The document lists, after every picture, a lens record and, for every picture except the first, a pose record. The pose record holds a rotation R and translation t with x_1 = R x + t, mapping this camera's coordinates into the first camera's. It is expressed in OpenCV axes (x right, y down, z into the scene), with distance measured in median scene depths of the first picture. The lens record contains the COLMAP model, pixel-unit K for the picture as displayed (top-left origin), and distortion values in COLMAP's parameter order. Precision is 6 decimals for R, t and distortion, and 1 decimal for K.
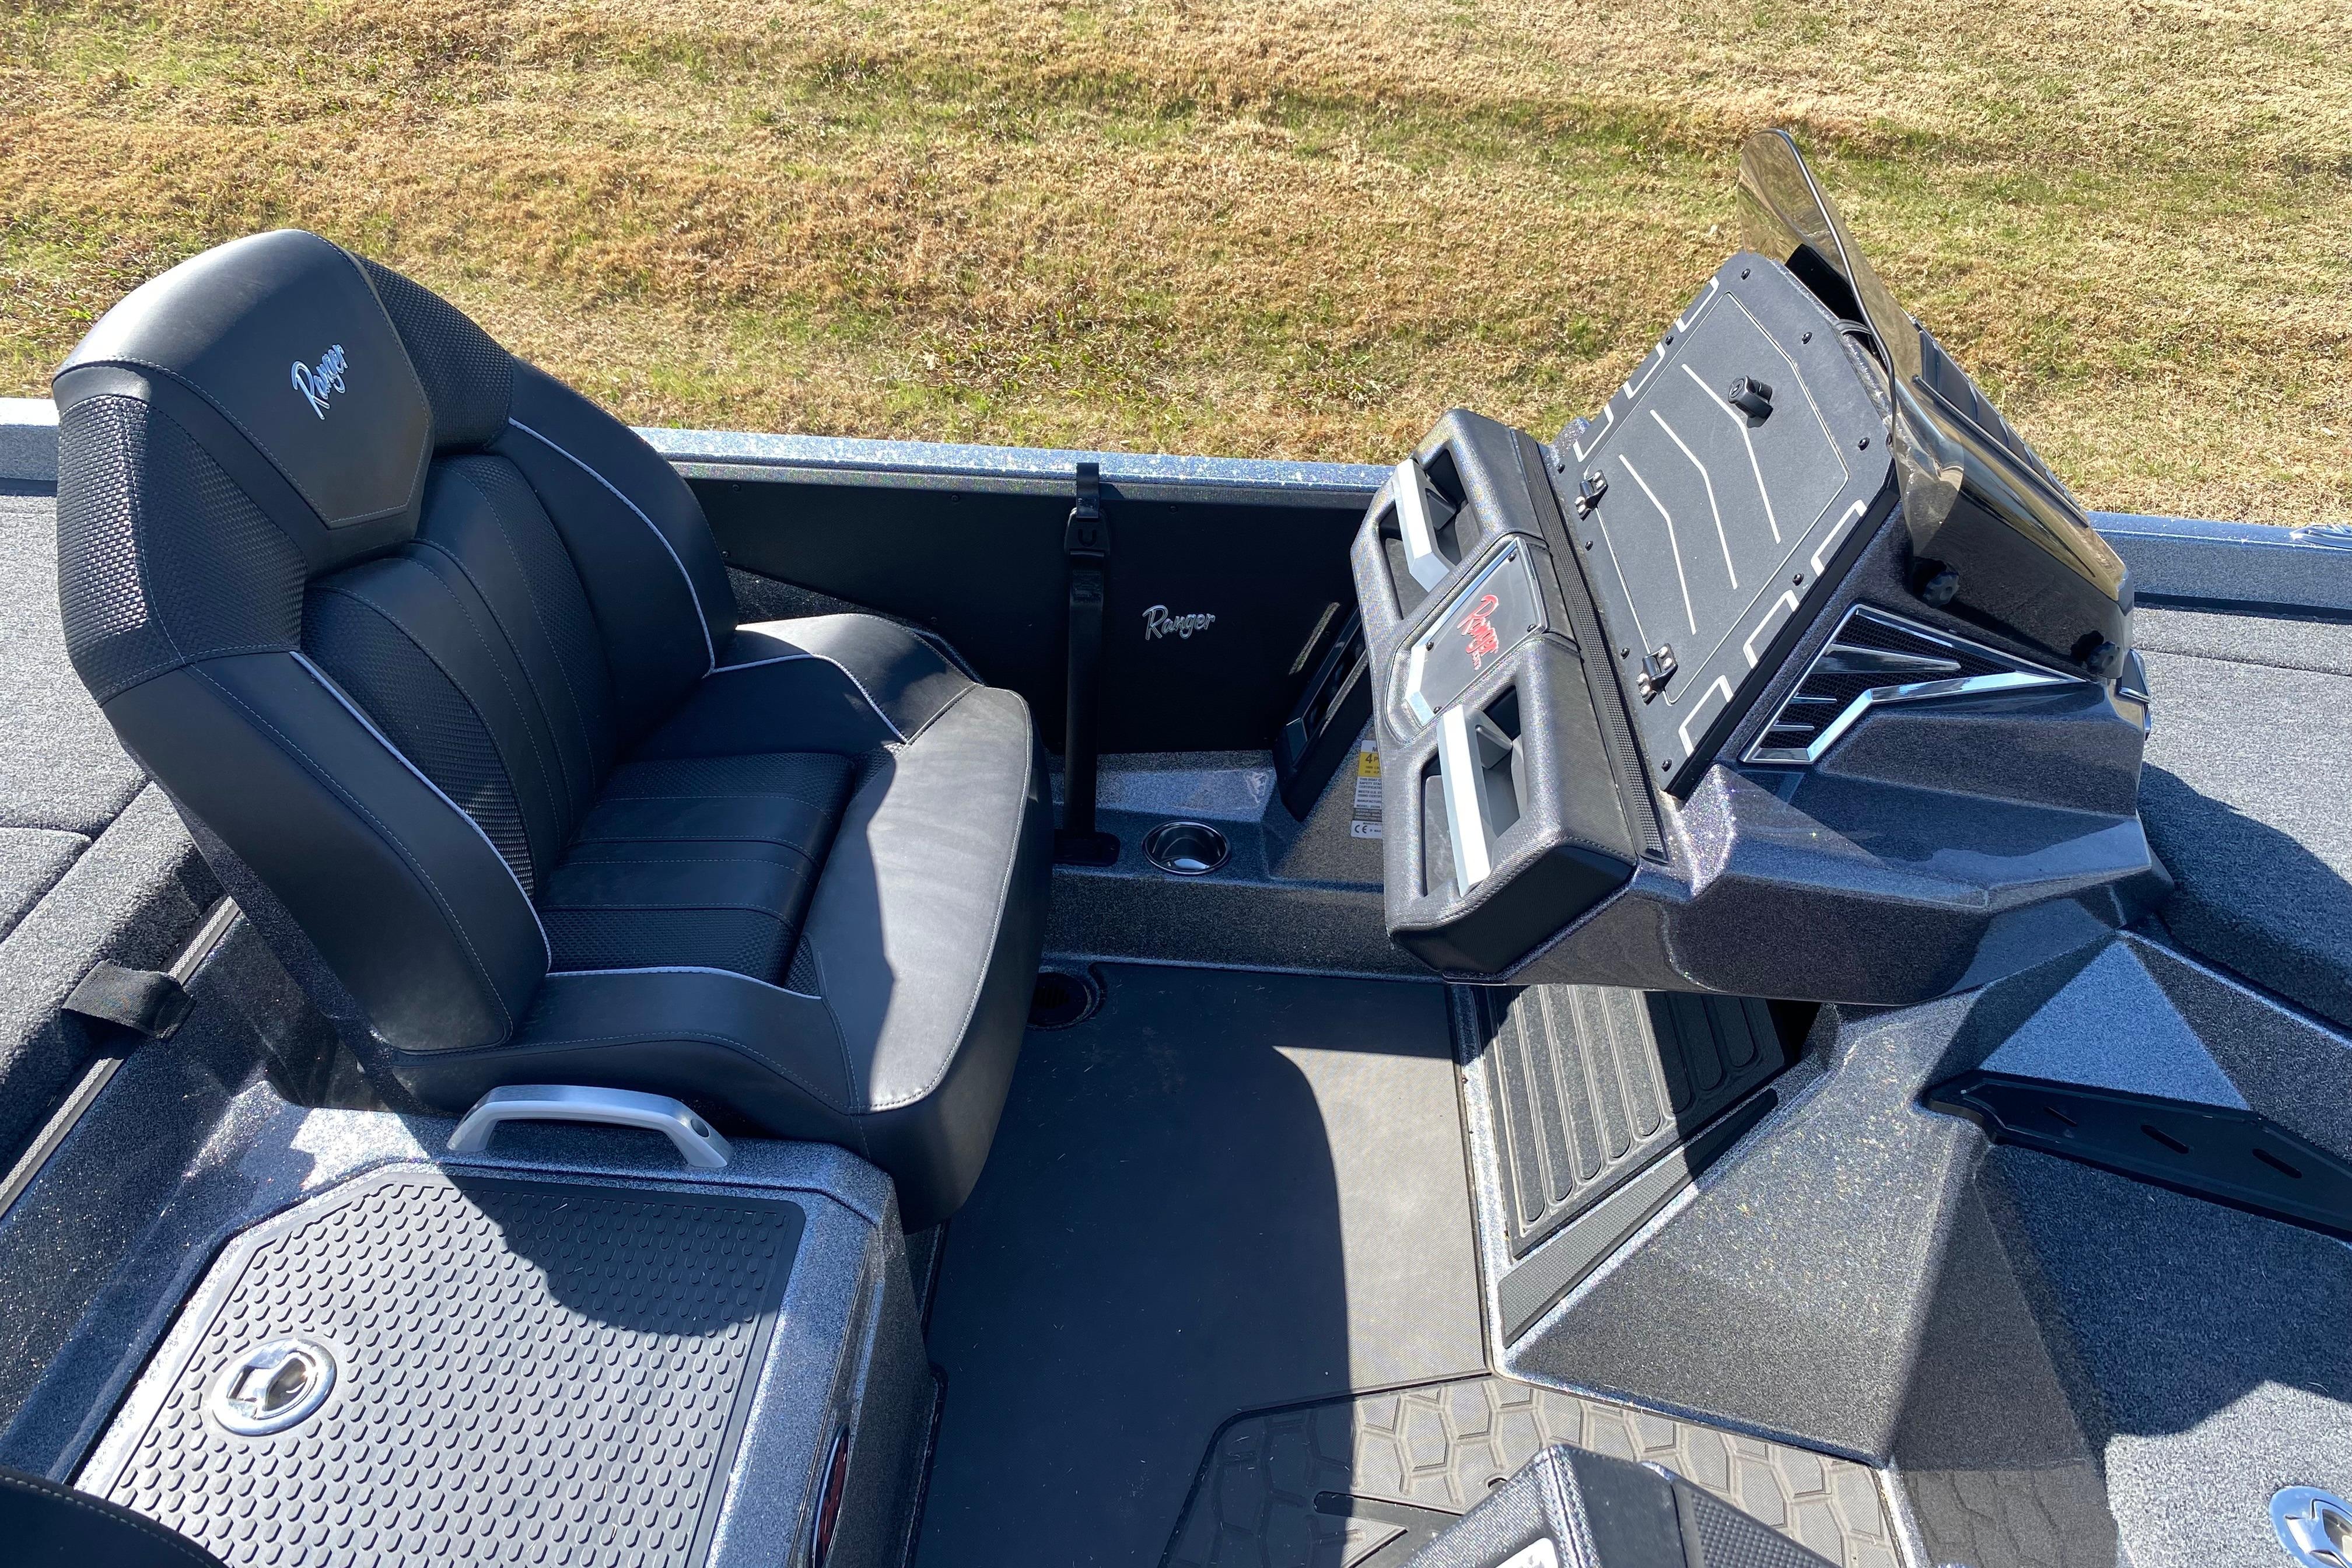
lens RADIAL K [[1774.0, 0, 1176.0], [0, 1774.0, 784.0], [0, 0, 1]] dist [-0.001490, -0.009188]
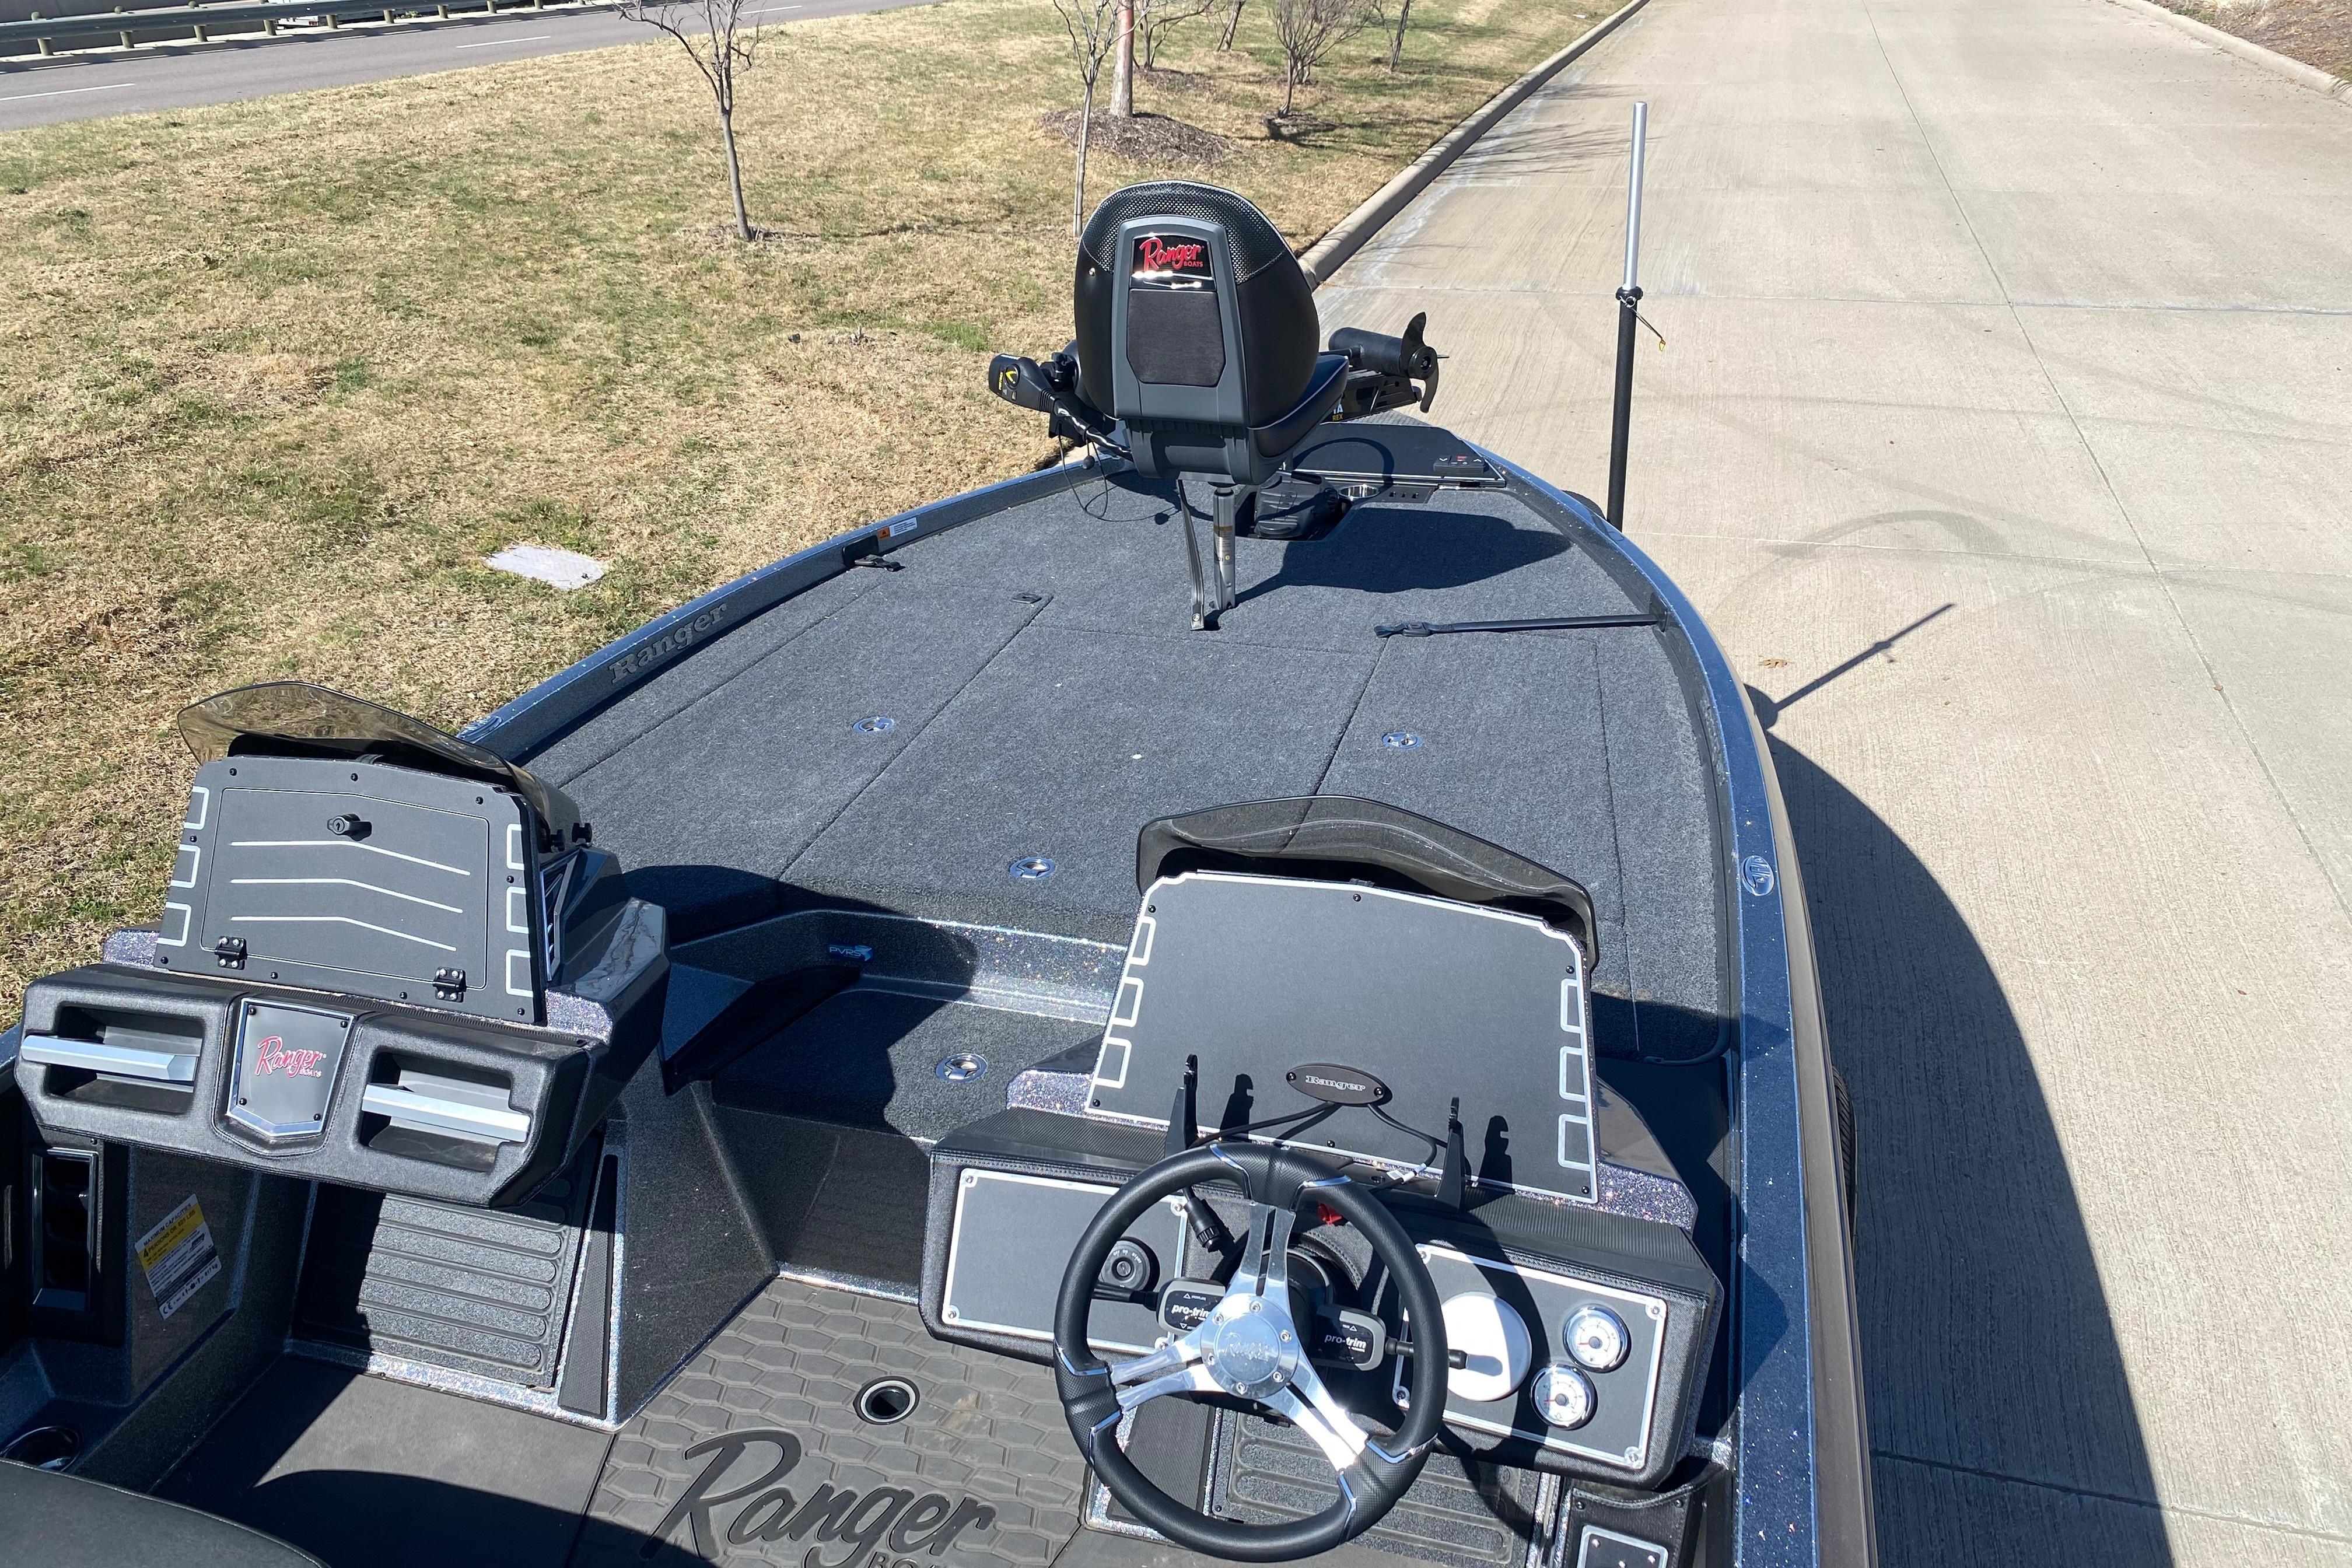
lens RADIAL K [[1774.0, 0, 1176.0], [0, 1774.0, 784.0], [0, 0, 1]] dist [-0.001490, -0.009188]
pose [[0.213715, -0.487011, 0.846845, -0.742111], [0.576685, 0.762606, 0.293031, -0.253873], [-0.788518, 0.425738, 0.443832, -0.257158]]
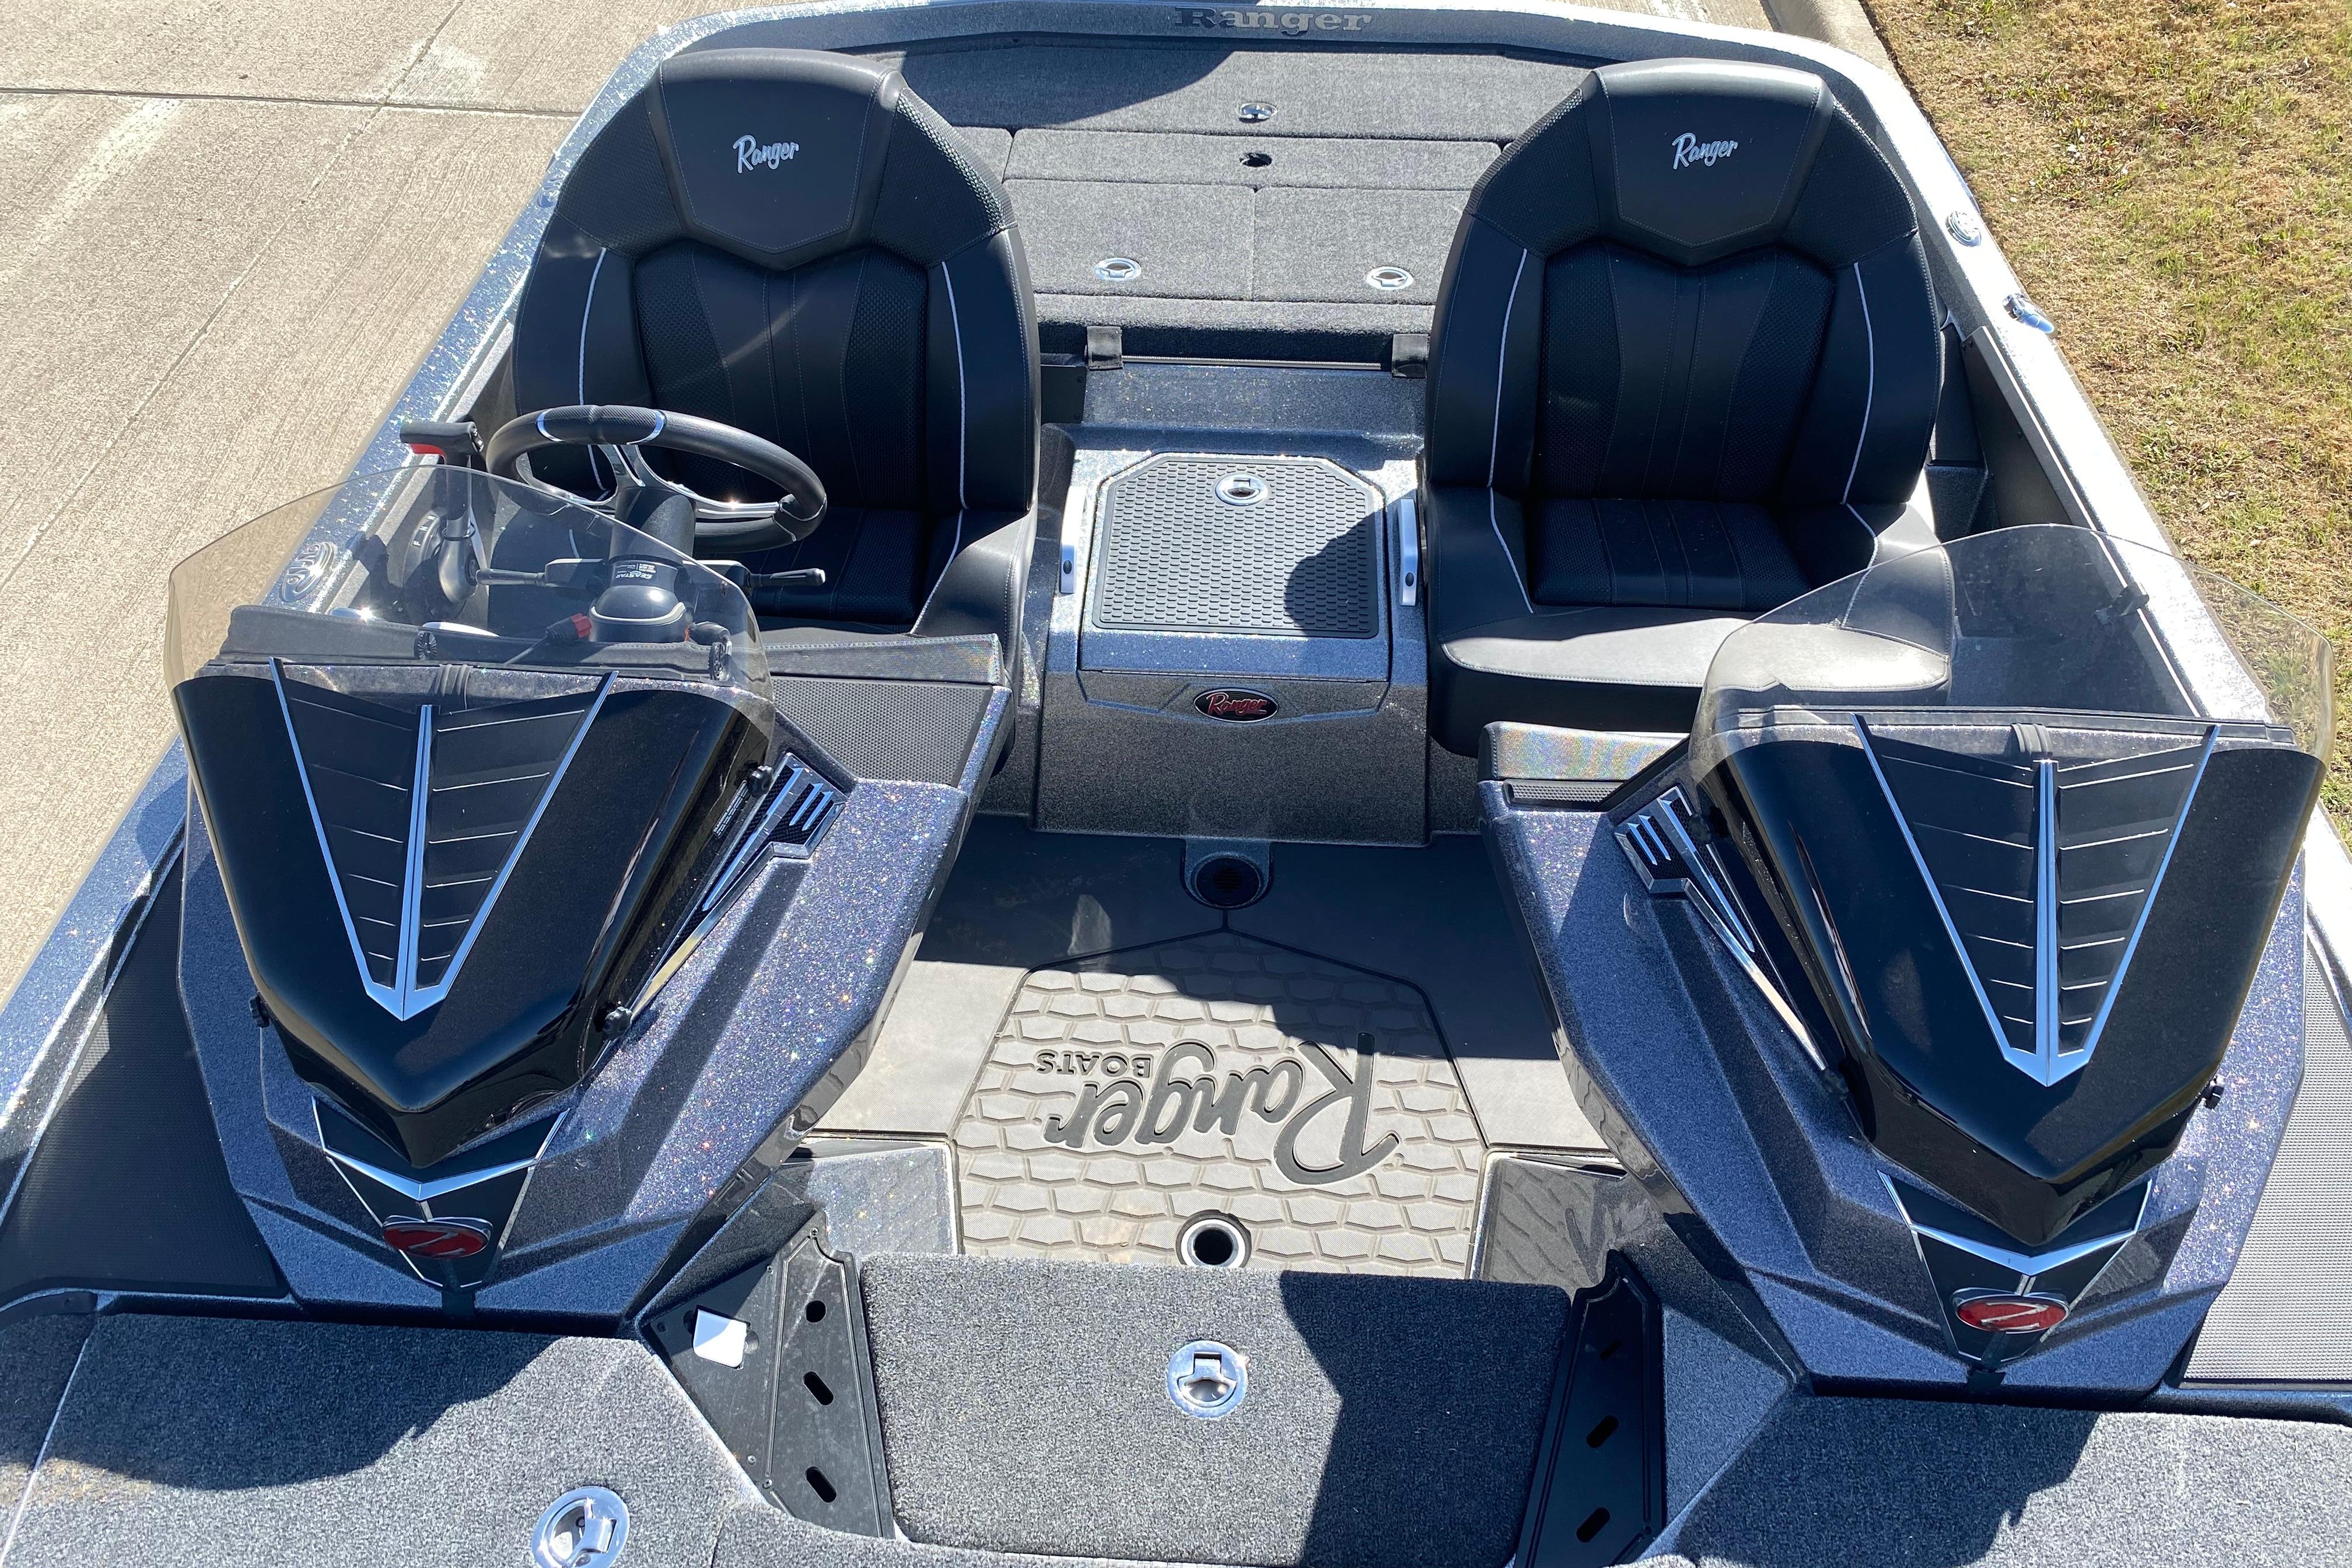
lens RADIAL K [[1774.0, 0, 1176.0], [0, 1774.0, 784.0], [0, 0, 1]] dist [-0.001490, -0.009188]
pose [[0.004214, 0.675918, -0.736964, 1.038561], [-0.569789, 0.607257, 0.553697, -0.466043], [0.821781, 0.417581, 0.387690, 0.190424]]
